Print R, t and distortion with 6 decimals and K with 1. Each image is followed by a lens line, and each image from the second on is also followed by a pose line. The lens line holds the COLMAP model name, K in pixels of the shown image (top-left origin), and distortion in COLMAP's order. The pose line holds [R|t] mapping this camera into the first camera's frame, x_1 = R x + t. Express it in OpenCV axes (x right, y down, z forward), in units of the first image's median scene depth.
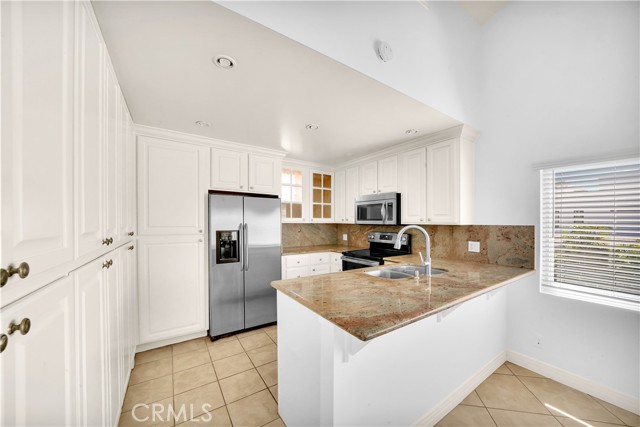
lens RADIAL K [[228.6, 0, 327.6], [0, 228.6, 218.6], [0, 0, 1]] dist [-0.021526, 0.000077]
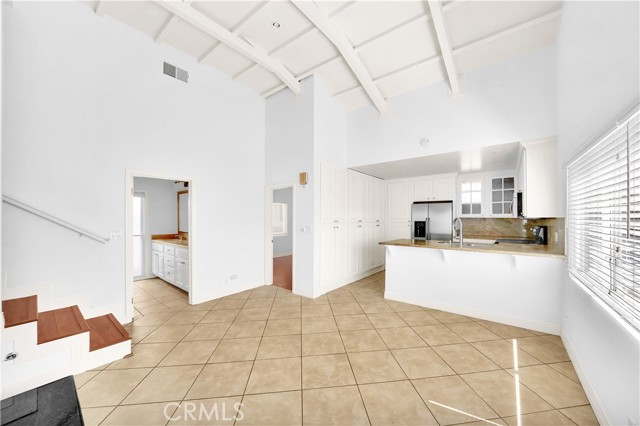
lens RADIAL K [[253.9, 0, 320.0], [0, 253.9, 213.0], [0, 0, 1]] dist [-0.025926, 0.000124]
pose [[0.308782, -0.004683, -0.951121, 1.225808], [0.016574, 0.999863, 0.000458, -0.030703], [0.950988, -0.015906, 0.308817, -0.451319]]
